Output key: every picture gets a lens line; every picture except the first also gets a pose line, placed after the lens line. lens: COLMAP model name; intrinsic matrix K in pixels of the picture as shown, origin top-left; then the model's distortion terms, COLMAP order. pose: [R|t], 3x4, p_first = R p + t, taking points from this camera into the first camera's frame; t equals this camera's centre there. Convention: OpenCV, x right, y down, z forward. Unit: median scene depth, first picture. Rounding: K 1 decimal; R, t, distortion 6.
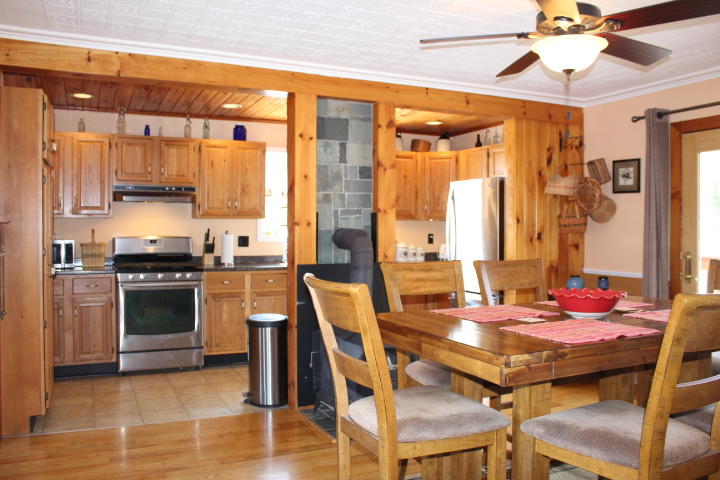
lens RADIAL K [[608.5, 0, 359.5], [0, 608.5, 240.3], [0, 0, 1]] dist [-0.140615, 0.119325]
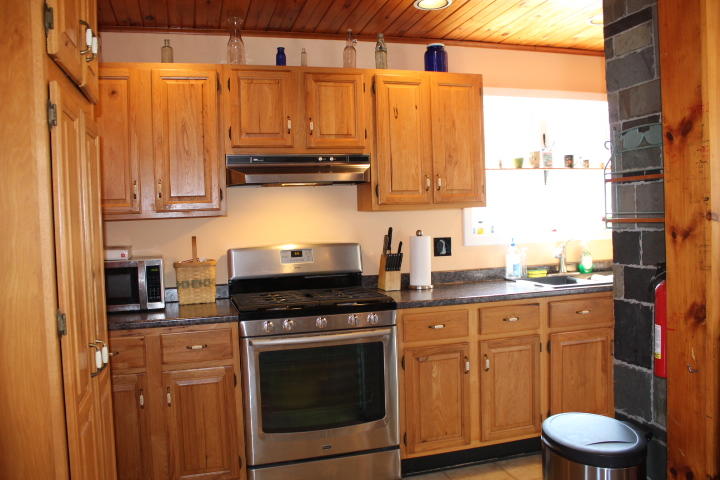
lens RADIAL K [[608.5, 0, 363.5], [0, 608.5, 239.7], [0, 0, 1]] dist [-0.140615, 0.119325]
pose [[0.988231, -0.032814, -0.149408, -0.200739], [0.035359, 0.999271, 0.014405, -0.018178], [0.148826, -0.019518, 0.988671, 0.451641]]
